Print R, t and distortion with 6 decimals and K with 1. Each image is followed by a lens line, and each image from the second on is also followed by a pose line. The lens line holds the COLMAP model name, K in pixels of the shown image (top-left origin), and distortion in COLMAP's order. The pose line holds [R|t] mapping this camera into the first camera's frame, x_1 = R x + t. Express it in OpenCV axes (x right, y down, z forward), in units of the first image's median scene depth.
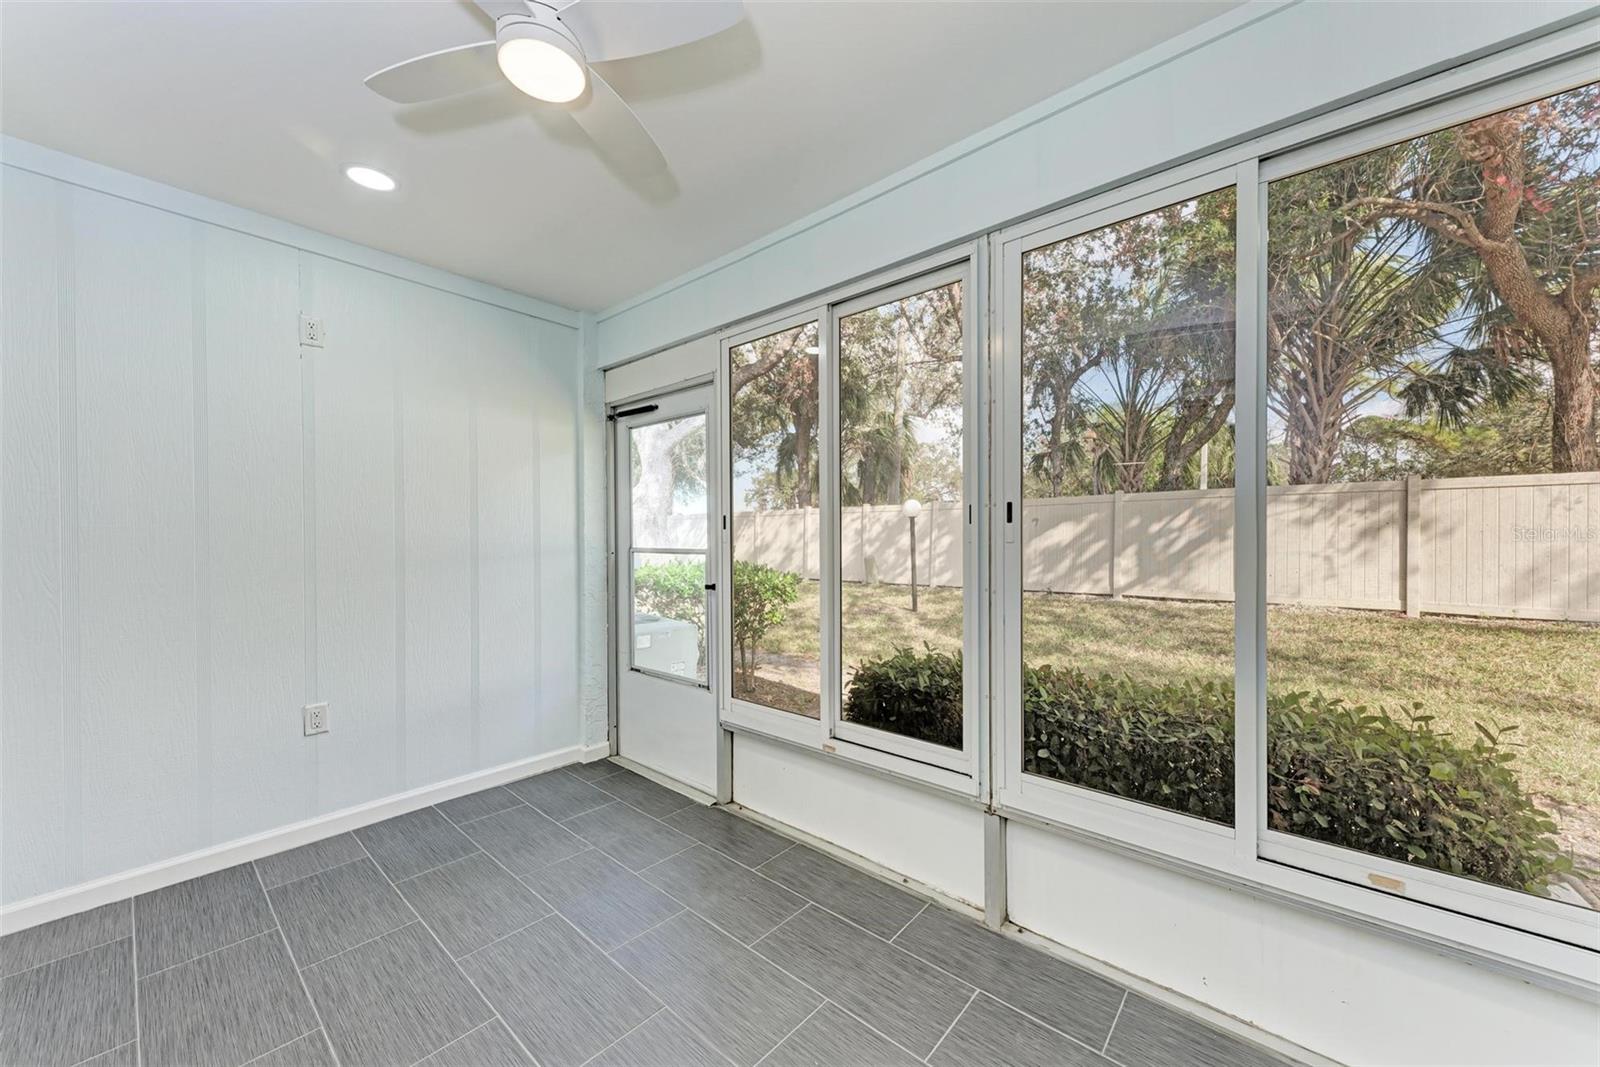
lens RADIAL K [[583.0, 0, 779.9], [0, 583.0, 536.3], [0, 0, 1]] dist [0.001264, -0.000108]
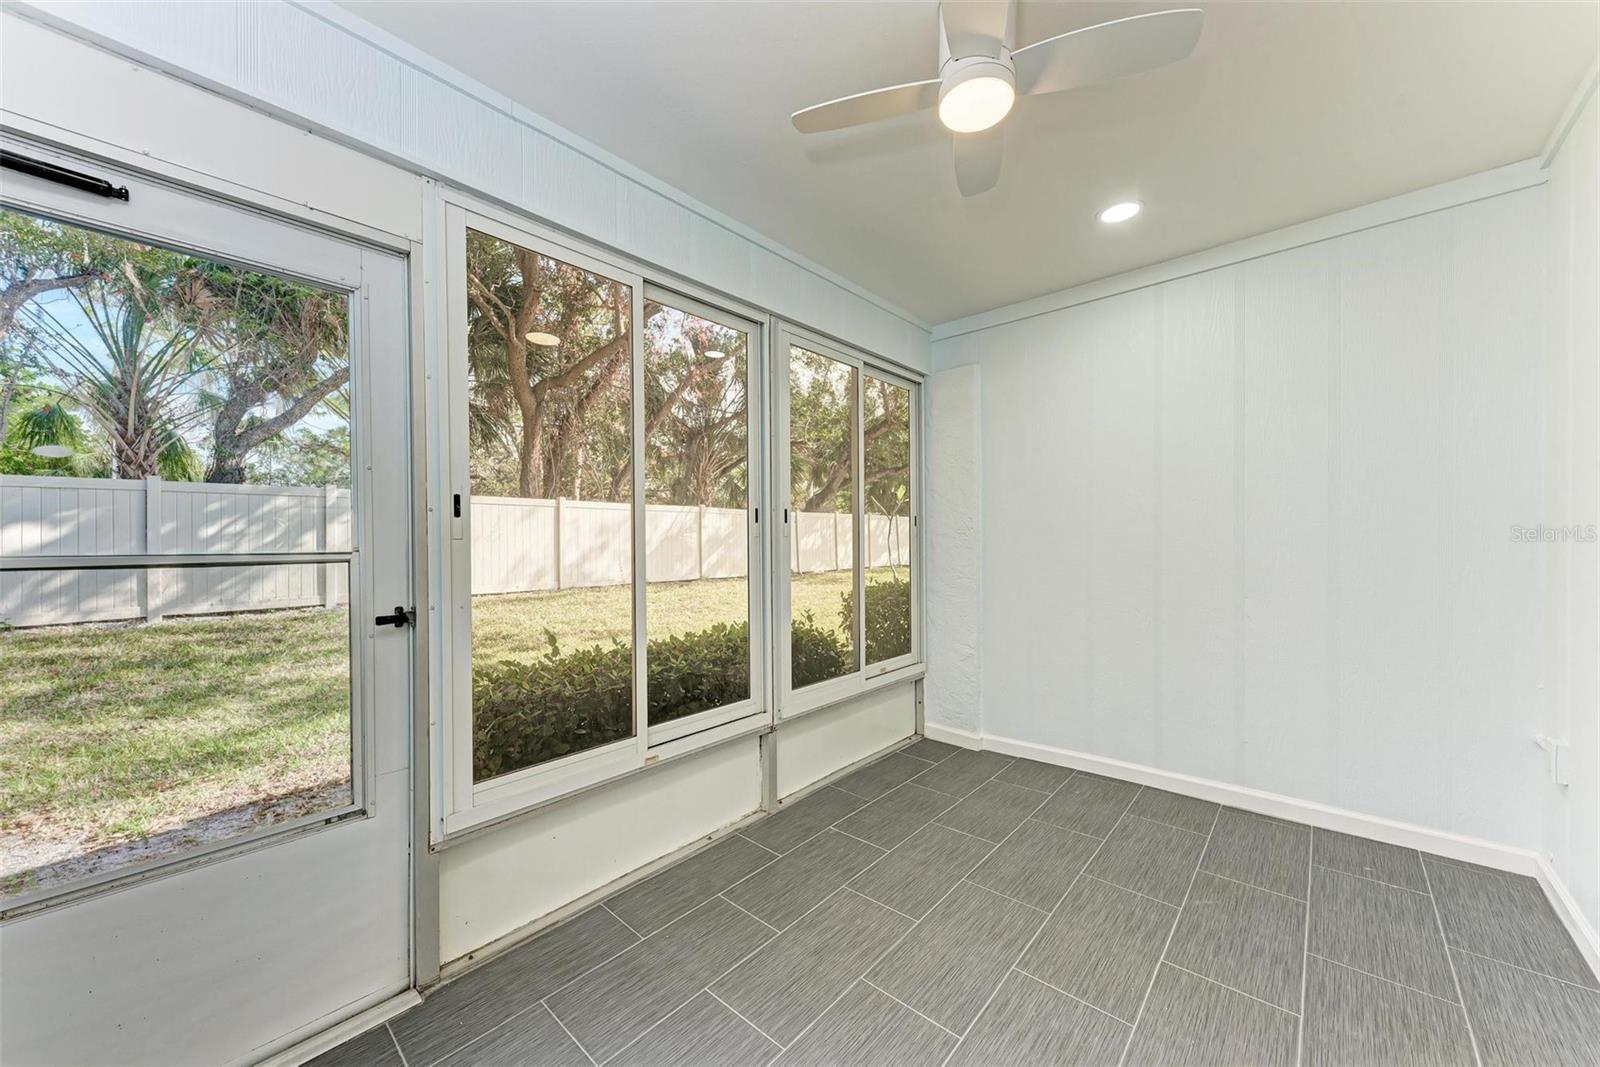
lens RADIAL K [[558.9, 0, 807.7], [0, 558.9, 535.6], [0, 0, 1]] dist [0.015133, -0.000083]
pose [[0.020299, 0.003815, 0.999787, -0.816261], [-0.001380, 0.999992, -0.003788, 0.010031], [-0.999793, -0.001303, 0.020304, 0.744349]]
